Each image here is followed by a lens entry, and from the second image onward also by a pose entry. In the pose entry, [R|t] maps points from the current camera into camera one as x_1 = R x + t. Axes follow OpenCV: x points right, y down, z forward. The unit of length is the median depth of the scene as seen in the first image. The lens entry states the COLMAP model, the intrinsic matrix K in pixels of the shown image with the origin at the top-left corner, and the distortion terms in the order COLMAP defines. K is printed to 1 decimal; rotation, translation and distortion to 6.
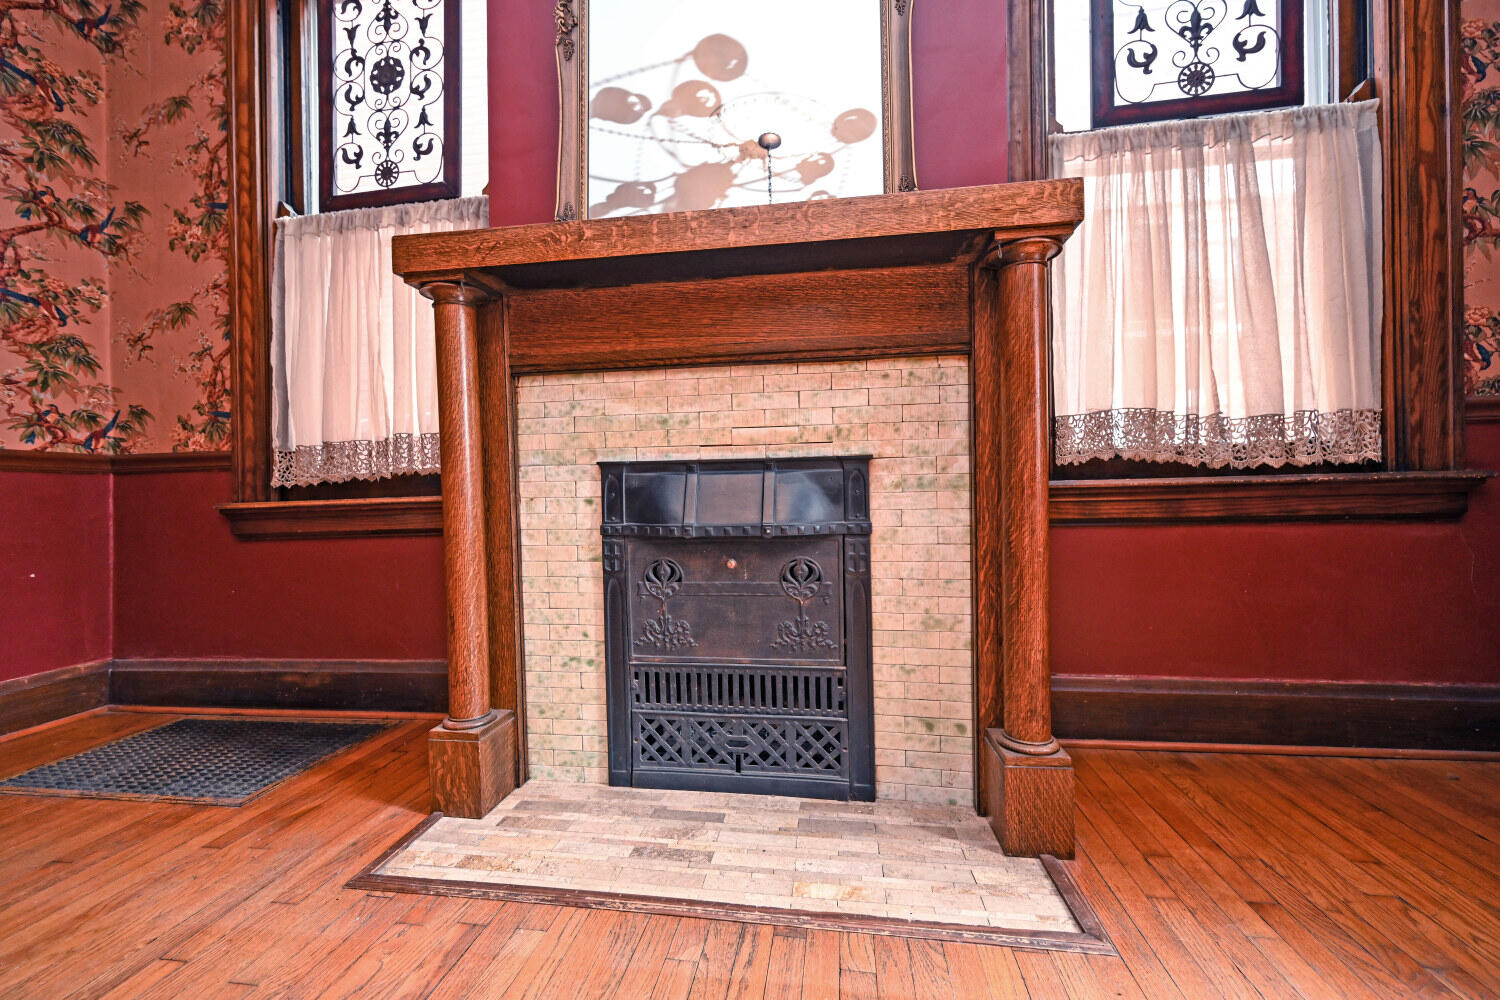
lens RADIAL K [[589.5, 0, 750.0], [0, 589.5, 500.0], [0, 0, 1]] dist [0.001020, 0.000083]
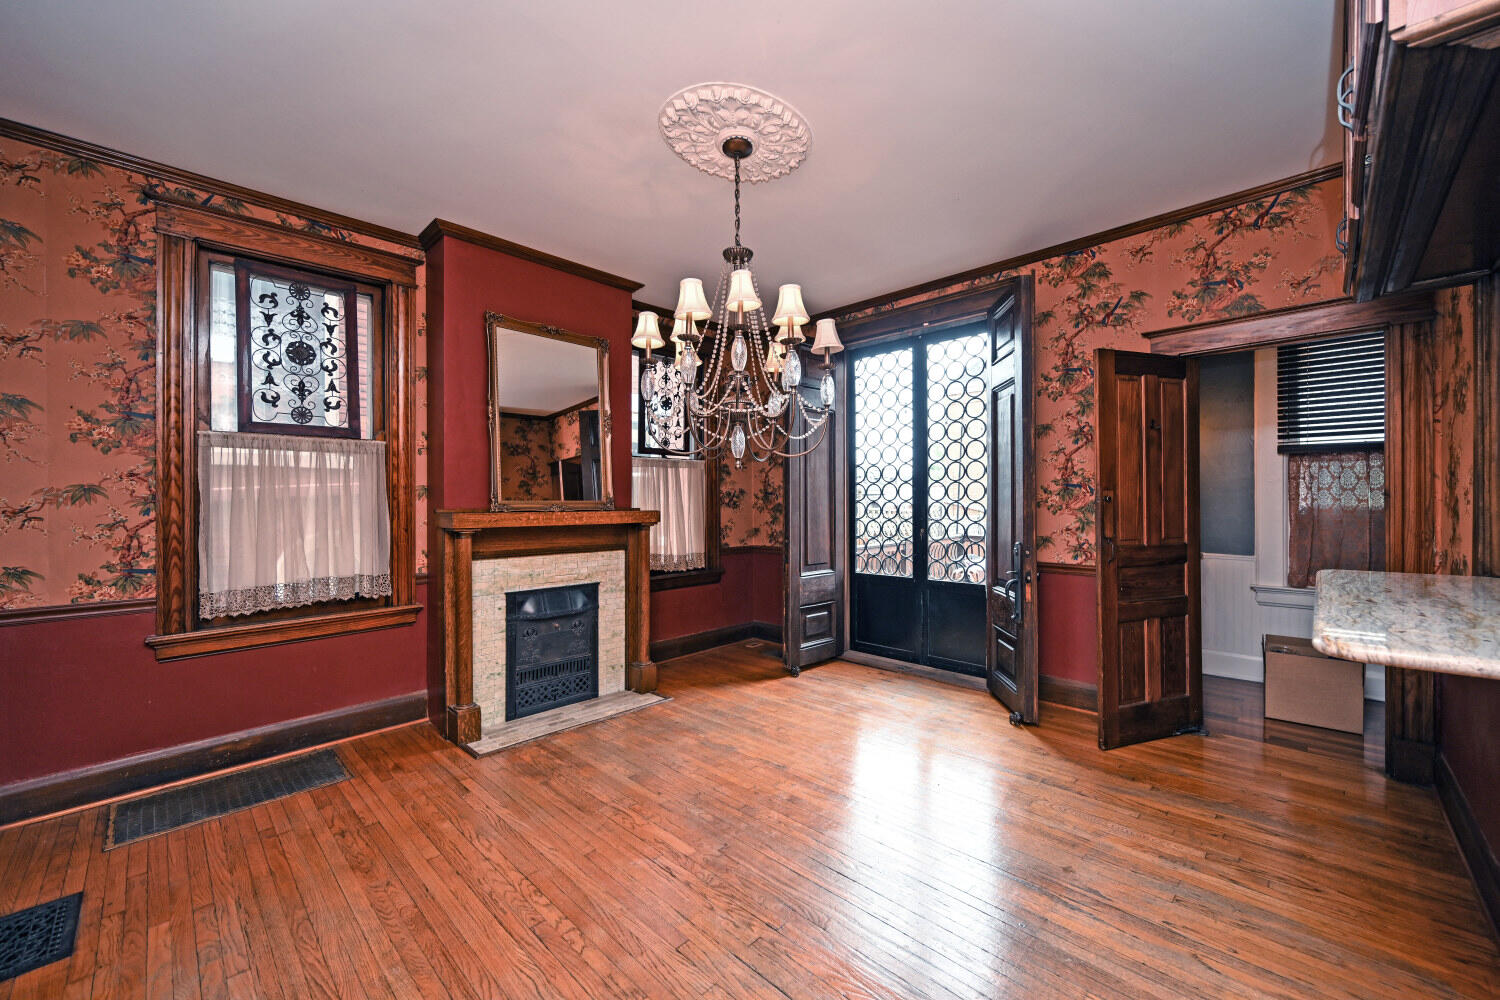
lens RADIAL K [[589.5, 0, 750.0], [0, 589.5, 500.0], [0, 0, 1]] dist [0.001020, 0.000083]
pose [[0.583202, 0.021008, 0.812056, -1.638467], [-0.003194, 0.999717, -0.023569, -0.389206], [-0.812321, 0.011152, 0.583104, -1.271191]]
